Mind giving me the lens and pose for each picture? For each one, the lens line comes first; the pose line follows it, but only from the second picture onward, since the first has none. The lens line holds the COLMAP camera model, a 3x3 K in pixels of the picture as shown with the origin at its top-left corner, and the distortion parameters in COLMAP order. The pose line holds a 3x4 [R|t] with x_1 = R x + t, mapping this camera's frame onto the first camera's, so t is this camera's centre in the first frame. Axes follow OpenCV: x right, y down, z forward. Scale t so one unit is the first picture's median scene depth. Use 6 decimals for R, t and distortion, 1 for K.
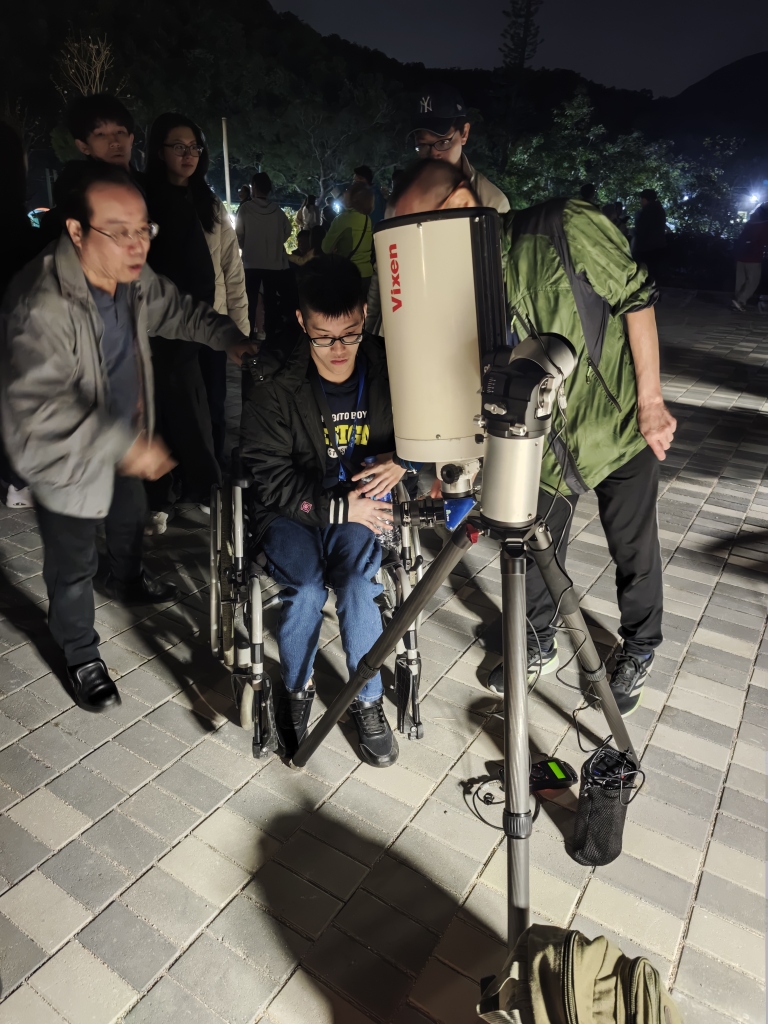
lens RADIAL K [[701.7, 0, 384.0], [0, 701.7, 512.0], [0, 0, 1]] dist [-0.000702, -0.021121]
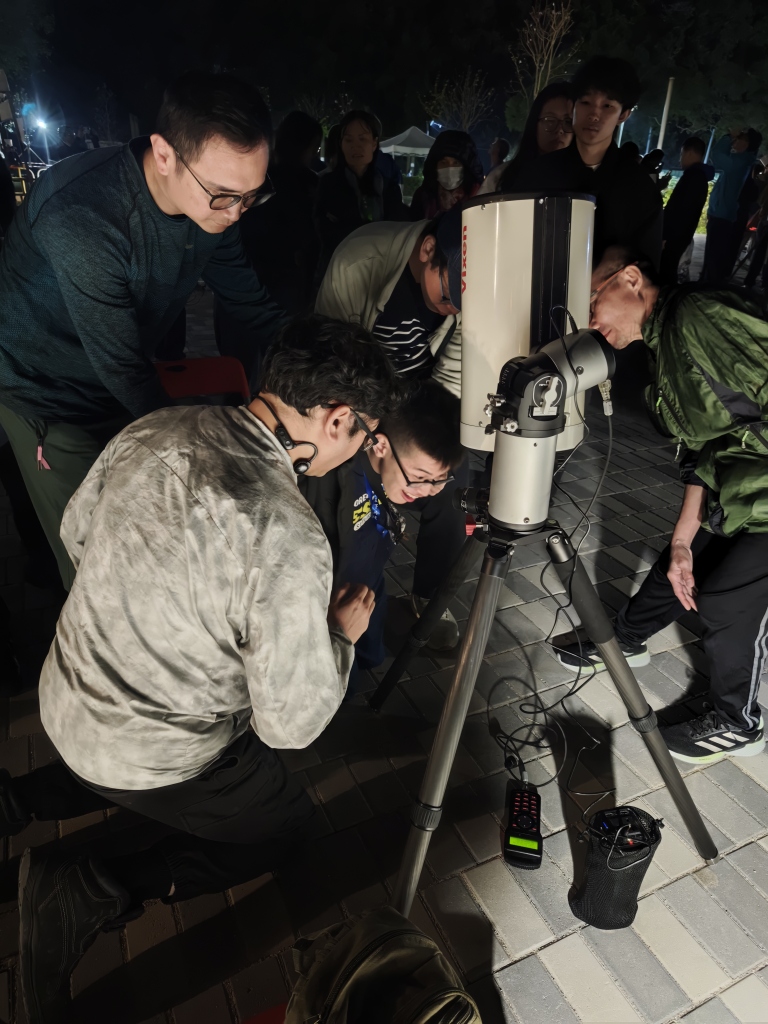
lens RADIAL K [[708.6, 0, 382.3], [0, 708.6, 497.8], [0, 0, 1]] dist [-0.000695, 0.000557]
pose [[0.847820, 0.220597, -0.482223, 0.466106], [-0.211956, 0.974537, 0.073160, -0.047328], [0.486083, 0.040184, 0.872988, 0.059084]]
